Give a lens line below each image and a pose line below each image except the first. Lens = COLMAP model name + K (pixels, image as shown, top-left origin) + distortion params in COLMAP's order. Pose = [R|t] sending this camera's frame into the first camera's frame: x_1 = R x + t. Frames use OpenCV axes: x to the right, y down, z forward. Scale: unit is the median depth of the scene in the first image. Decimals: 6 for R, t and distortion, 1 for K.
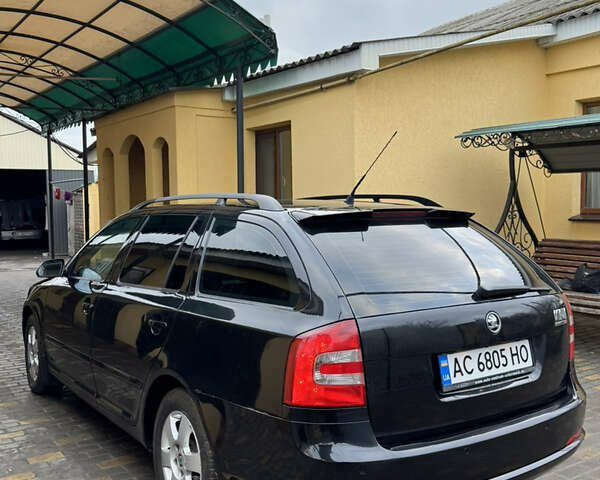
lens RADIAL K [[659.5, 0, 300.0], [0, 659.5, 240.0], [0, 0, 1]] dist [0.193799, -0.412736]
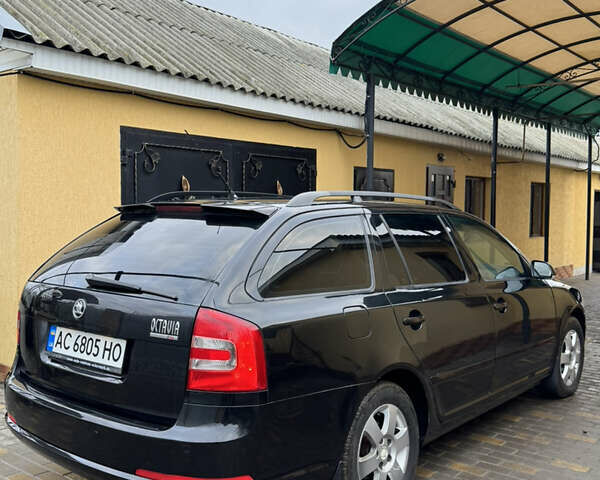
lens RADIAL K [[659.5, 0, 300.0], [0, 659.5, 240.0], [0, 0, 1]] dist [0.193799, -0.412736]
pose [[0.275447, 0.057593, -0.959589, 1.342108], [-0.070193, 0.996744, 0.039674, -0.049490], [0.958750, 0.056428, 0.278593, 0.992706]]
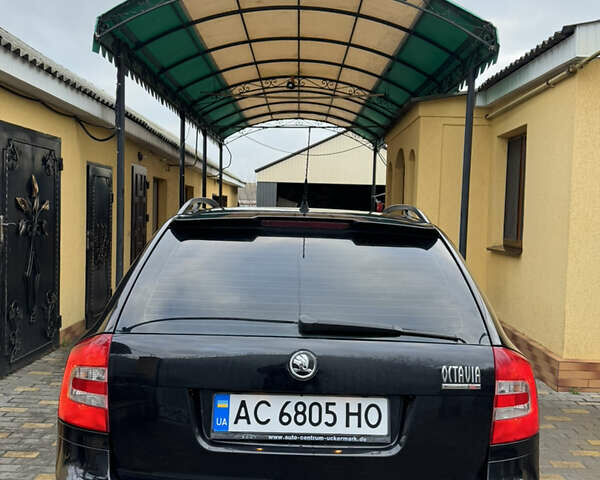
lens RADIAL K [[659.5, 0, 300.0], [0, 659.5, 240.0], [0, 0, 1]] dist [0.193799, -0.412736]
pose [[0.827410, 0.054937, -0.558905, 0.681415], [-0.069678, 0.997557, -0.005098, -0.016406], [0.557259, 0.043161, 0.829216, 0.338405]]
